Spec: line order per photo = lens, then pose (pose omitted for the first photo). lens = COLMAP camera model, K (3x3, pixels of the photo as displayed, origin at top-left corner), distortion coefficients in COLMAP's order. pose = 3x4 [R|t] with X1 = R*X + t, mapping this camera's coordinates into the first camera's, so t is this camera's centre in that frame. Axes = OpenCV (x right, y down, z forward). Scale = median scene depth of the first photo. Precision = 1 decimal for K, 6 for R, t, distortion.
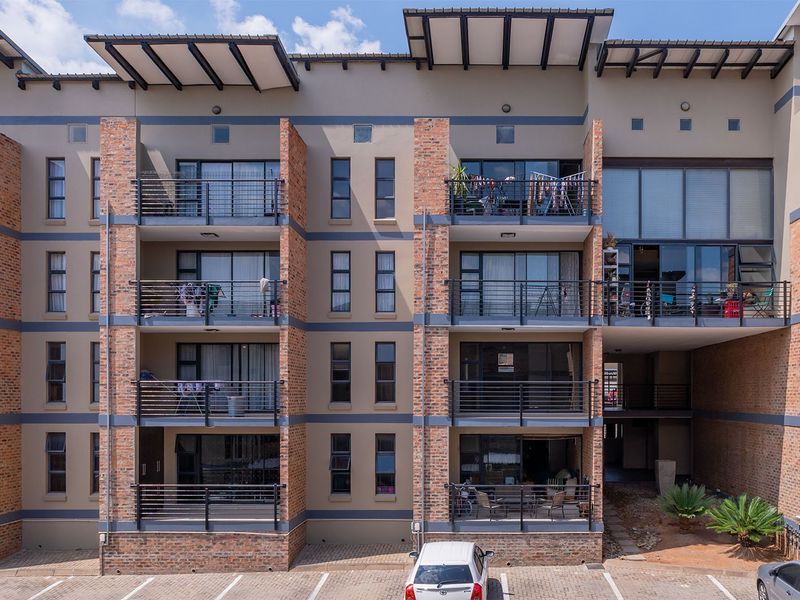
lens RADIAL K [[506.4, 0, 400.0], [0, 506.4, 395.3], [0, 0, 1]] dist [-0.002650, 0.001920]
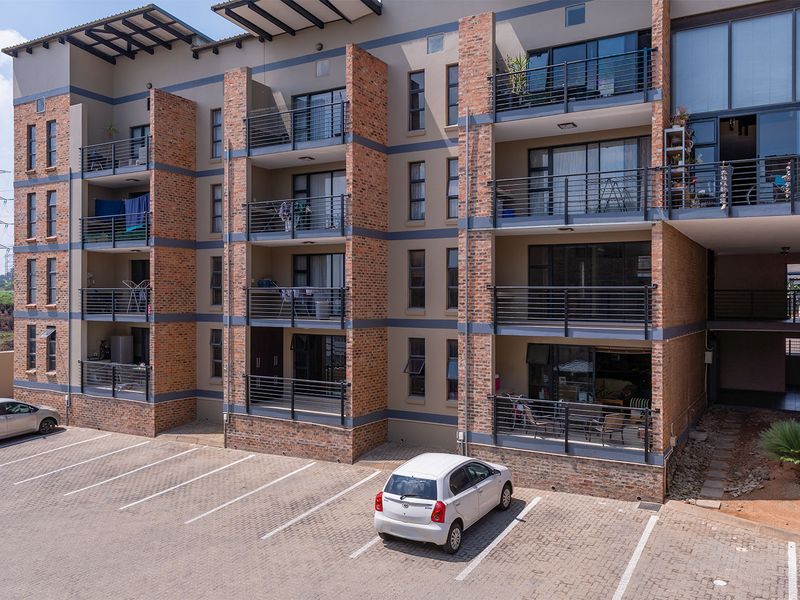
lens RADIAL K [[485.9, 0, 418.3], [0, 485.9, 299.1], [0, 0, 1]] dist [0.002768, 0.001917]
pose [[0.929030, 0.005551, -0.369963, 0.289688], [-0.006858, 0.999974, -0.002218, -0.001913], [0.369941, 0.004598, 0.929044, 0.092114]]
